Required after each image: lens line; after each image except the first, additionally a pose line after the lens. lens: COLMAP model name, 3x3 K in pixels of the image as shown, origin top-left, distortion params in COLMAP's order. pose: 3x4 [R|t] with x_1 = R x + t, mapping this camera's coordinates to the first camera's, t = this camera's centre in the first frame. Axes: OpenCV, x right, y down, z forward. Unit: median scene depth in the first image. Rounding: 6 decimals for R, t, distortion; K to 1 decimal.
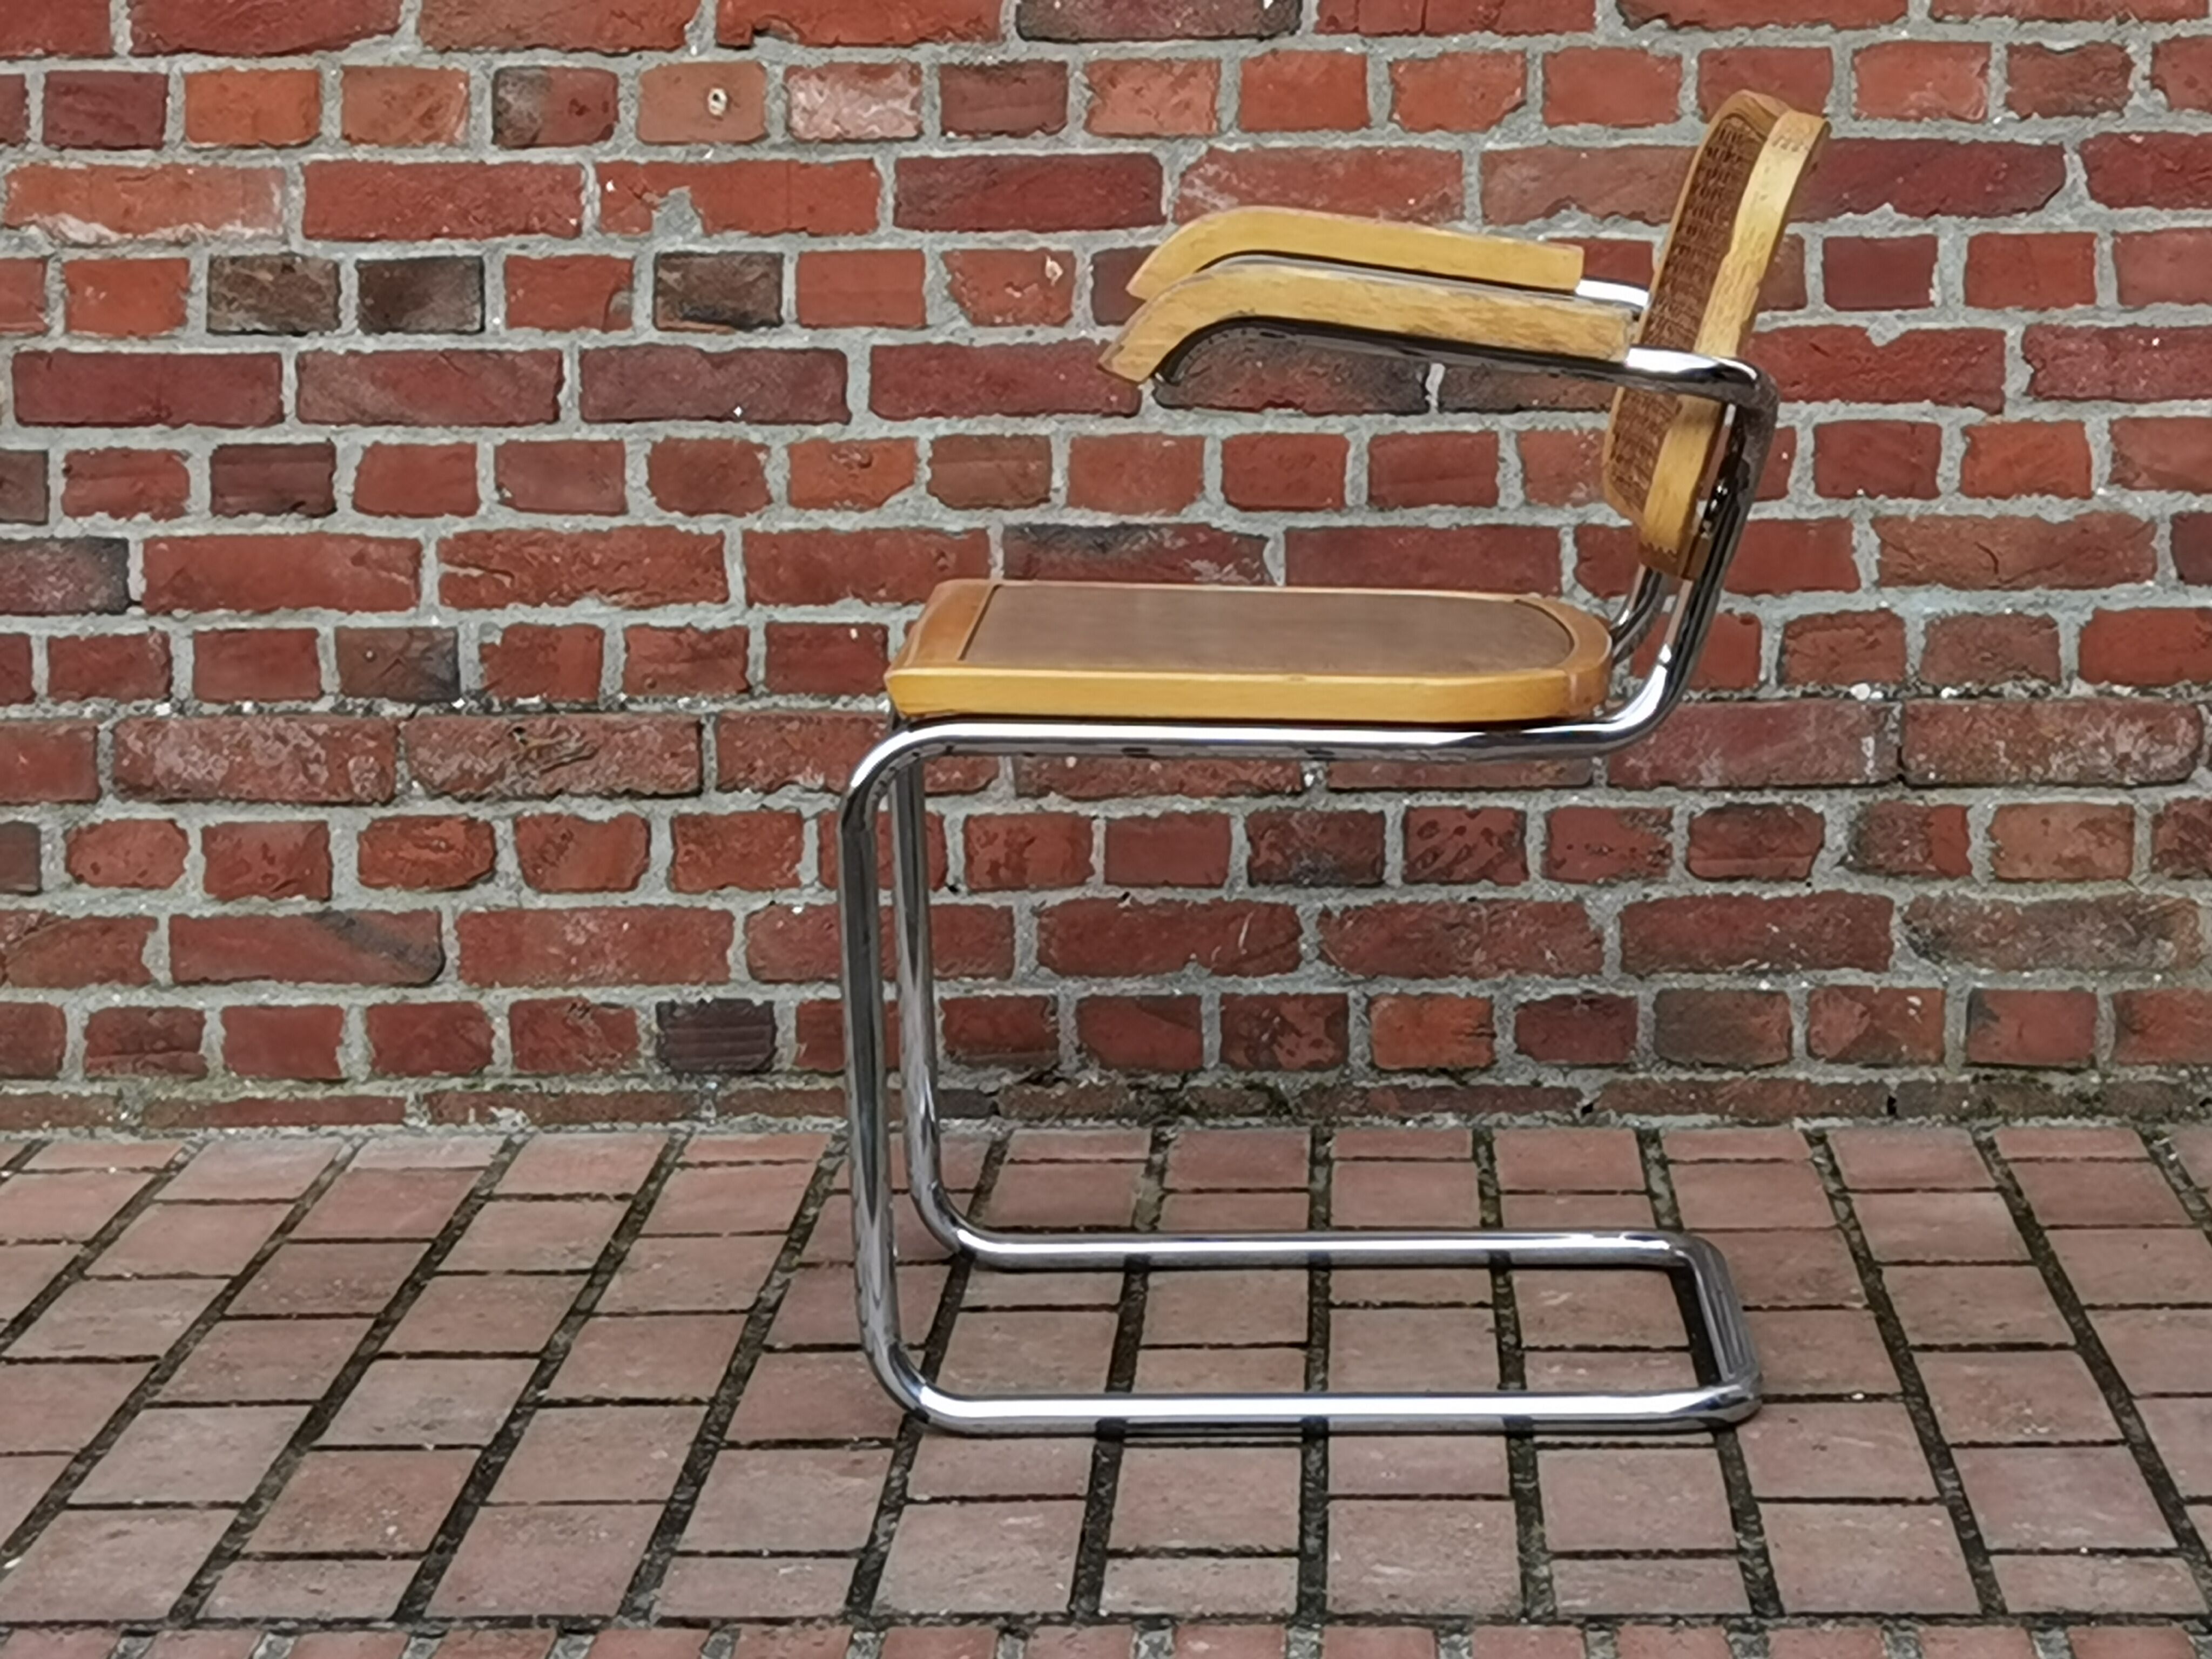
lens RADIAL K [[6441.9, 0, 1098.8], [0, 6441.9, 792.0], [0, 0, 1]] dist [0.283368, 0.000000]
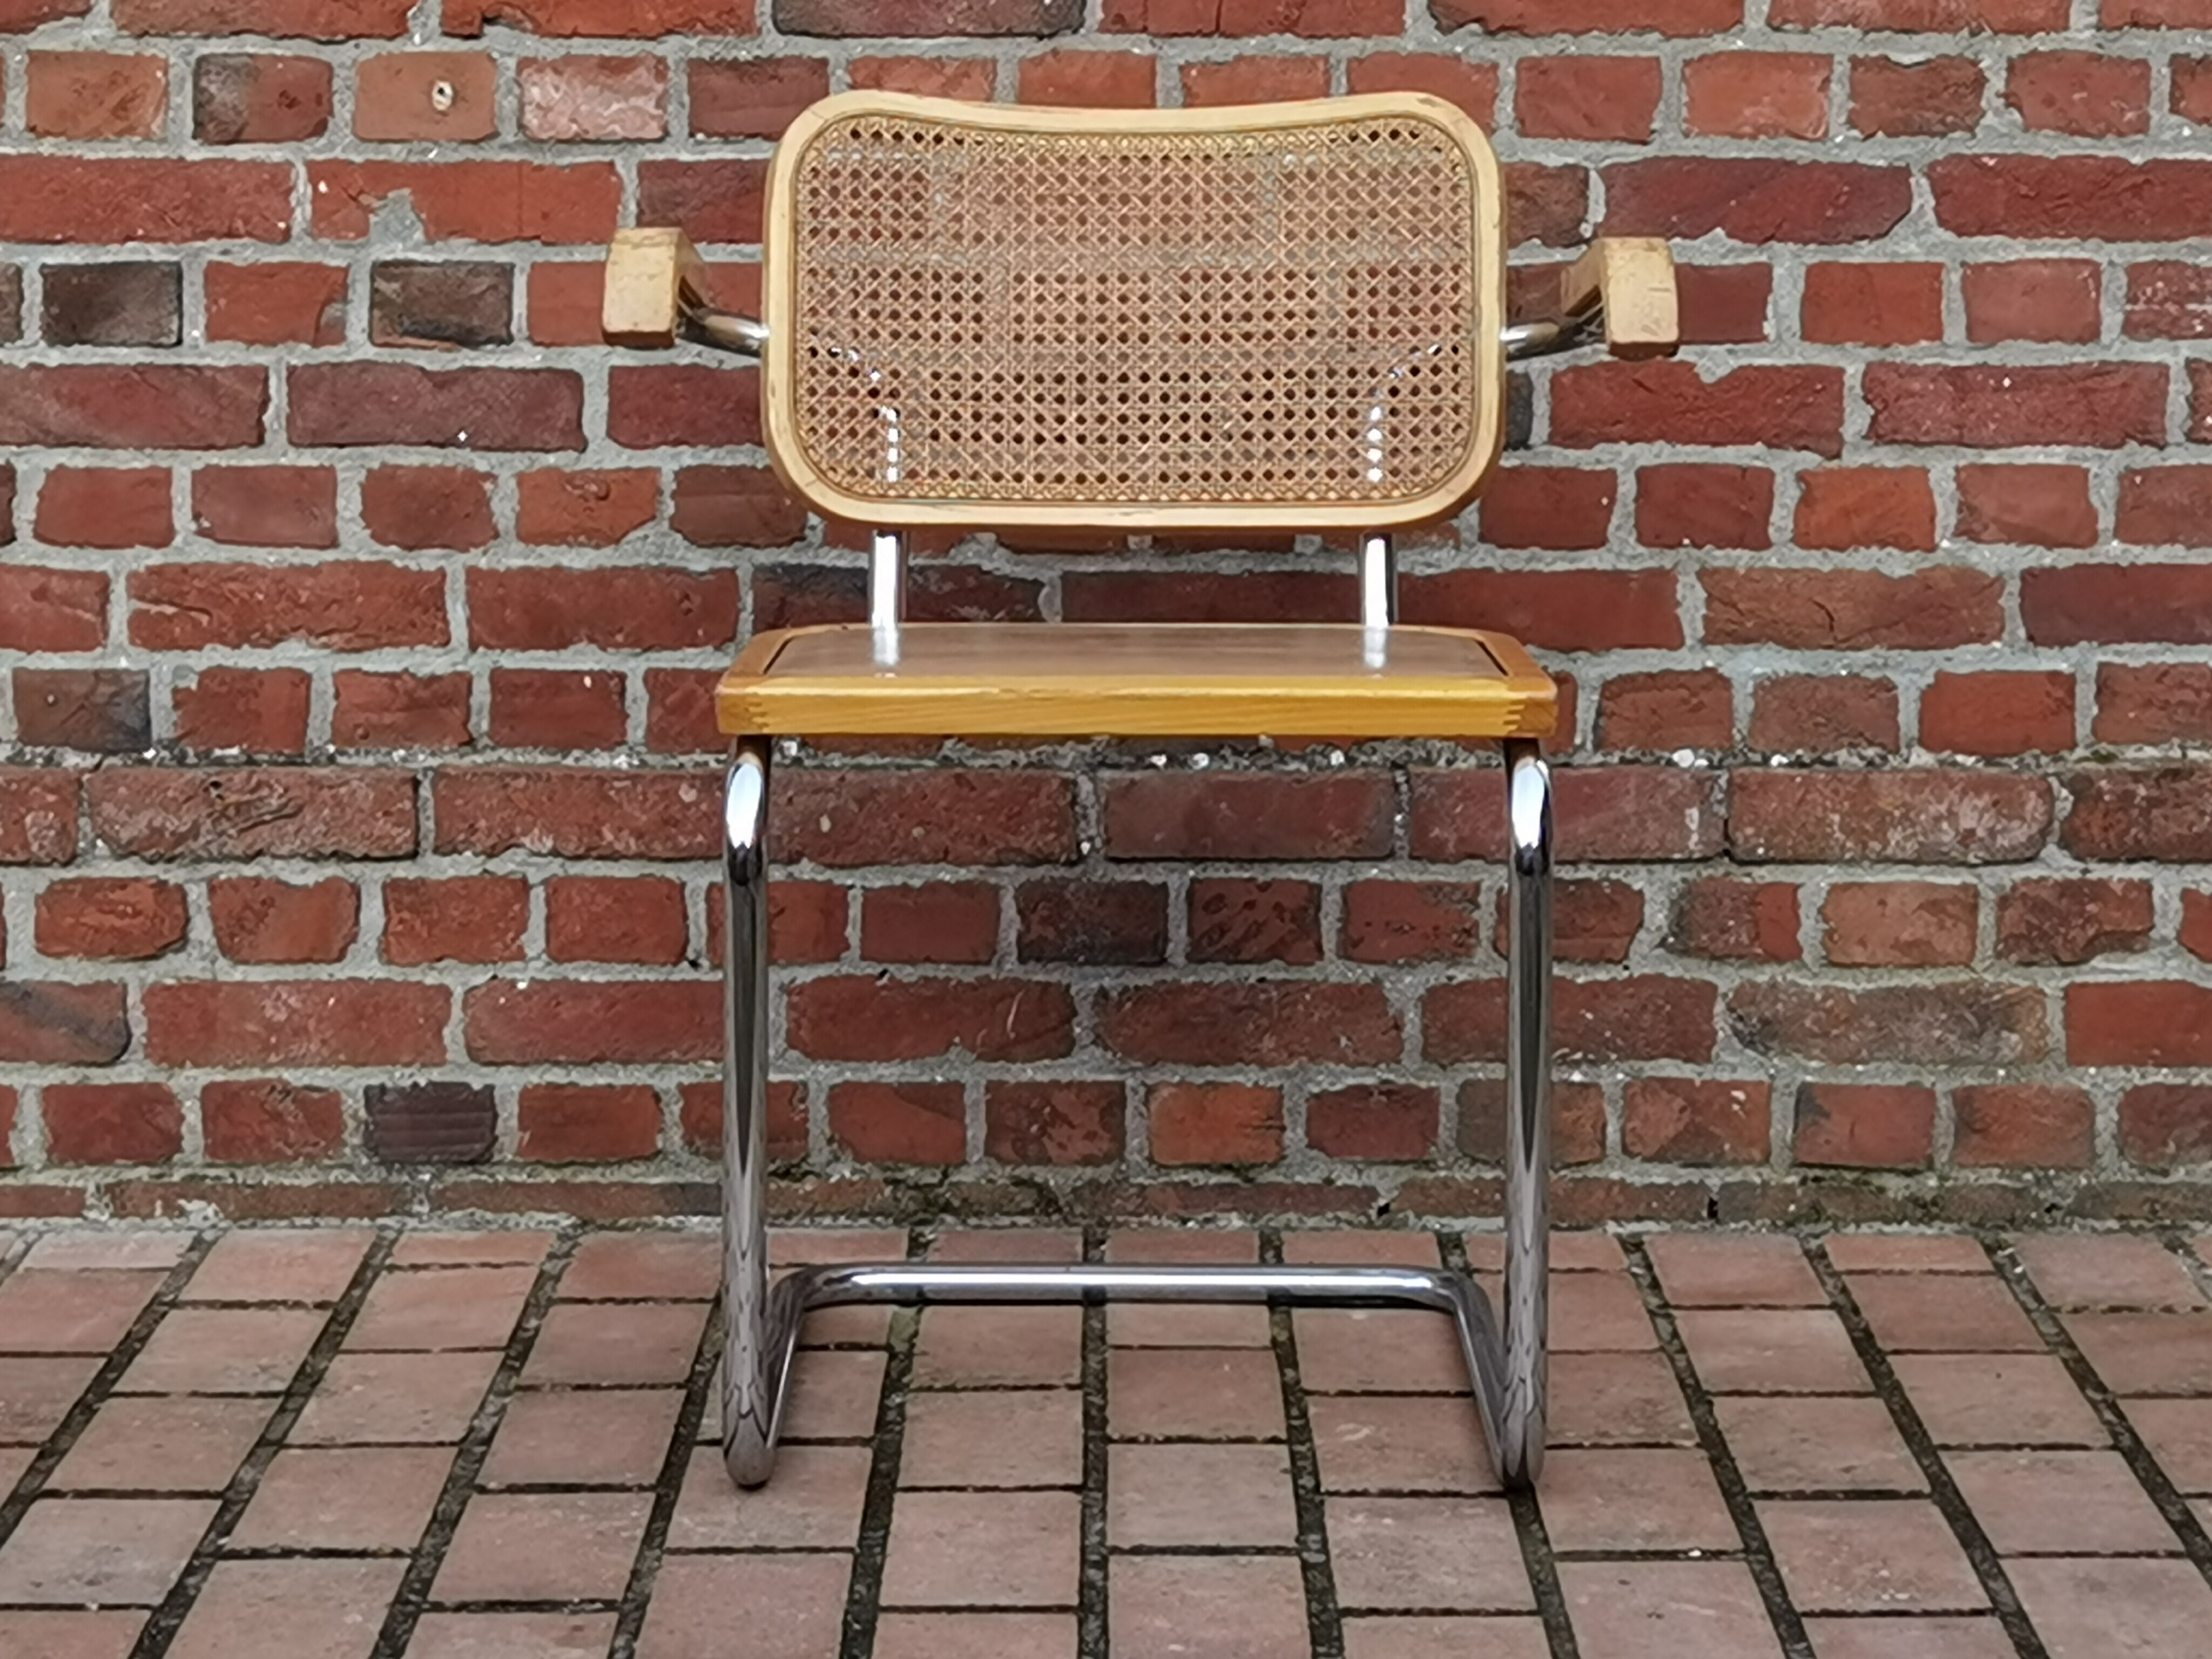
lens RADIAL K [[6441.9, 0, 1087.7], [0, 6441.9, 832.1], [0, 0, 1]] dist [0.283368, 0.000000]
pose [[0.999223, 0.010445, 0.038013, -0.001842], [-0.010586, 0.999938, 0.003501, -0.007349], [-0.037974, -0.003901, 0.999271, 0.085206]]
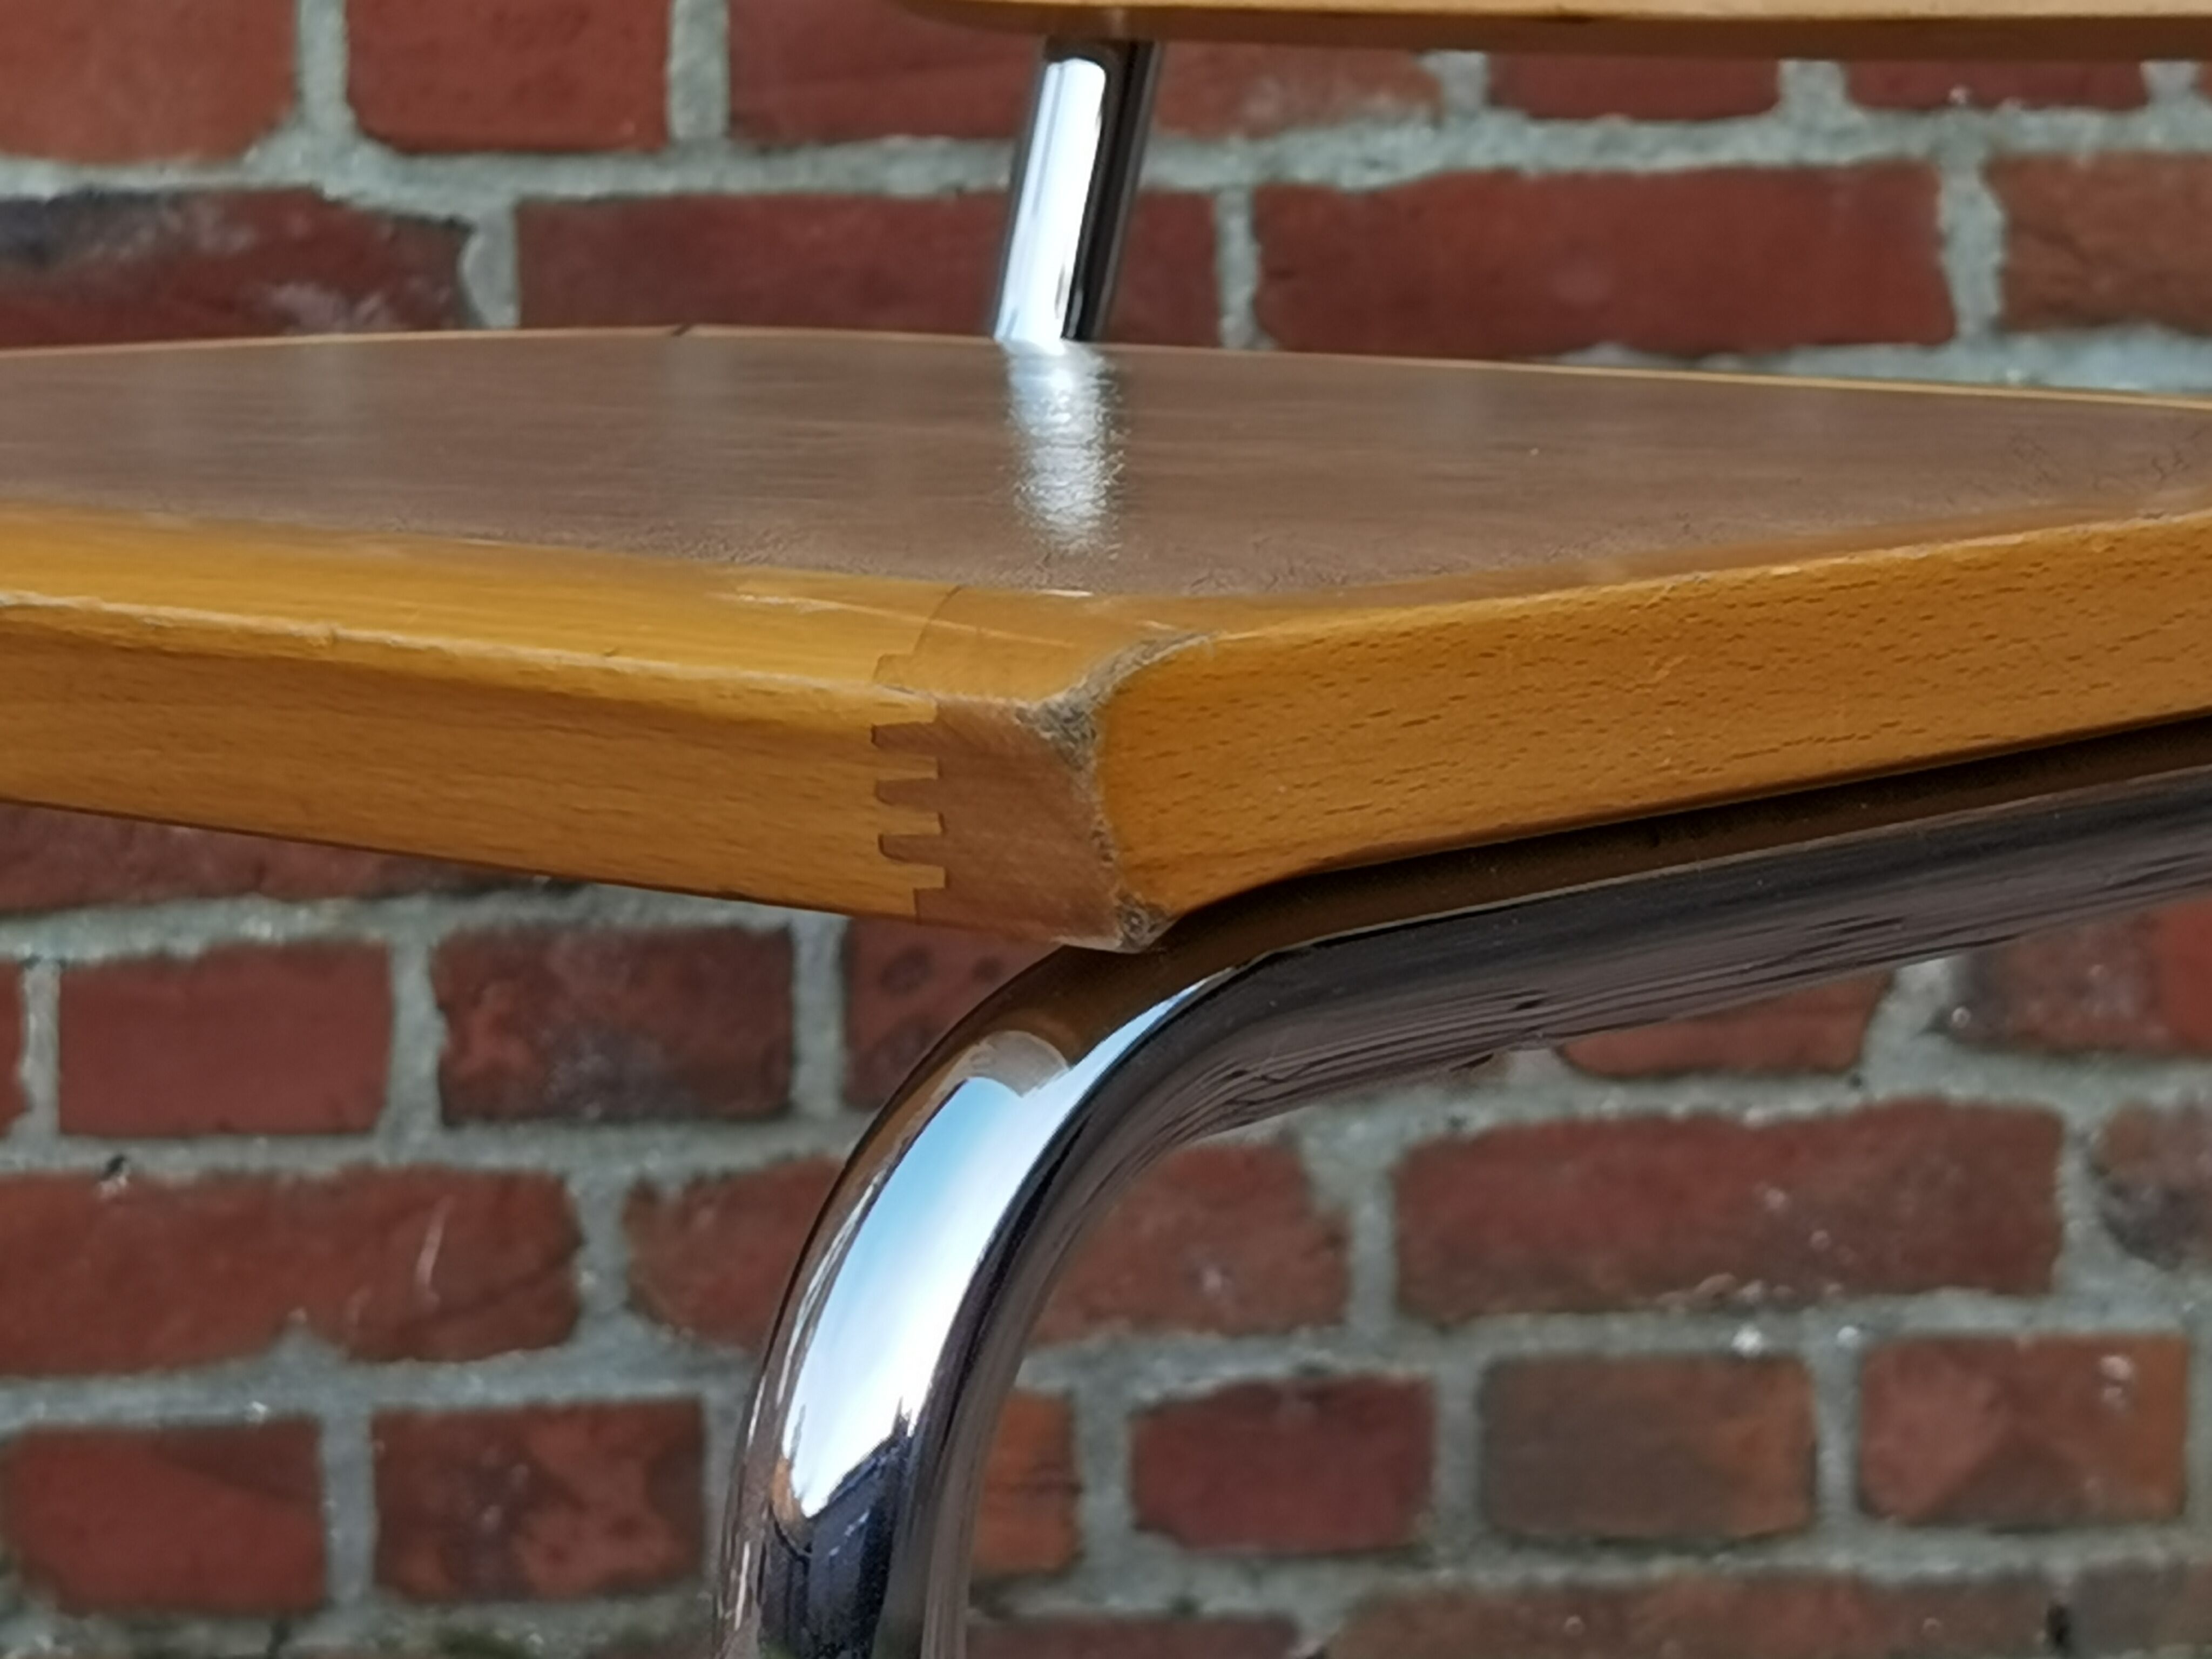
lens RADIAL K [[6441.9, 0, 1110.7], [0, 6441.9, 756.4], [0, 0, 1]] dist [0.283368, 0.000000]
pose [[0.991460, -0.021918, 0.128554, 0.013727], [0.020433, 0.999709, 0.012854, -0.011827], [-0.128798, -0.010117, 0.991619, 0.611836]]
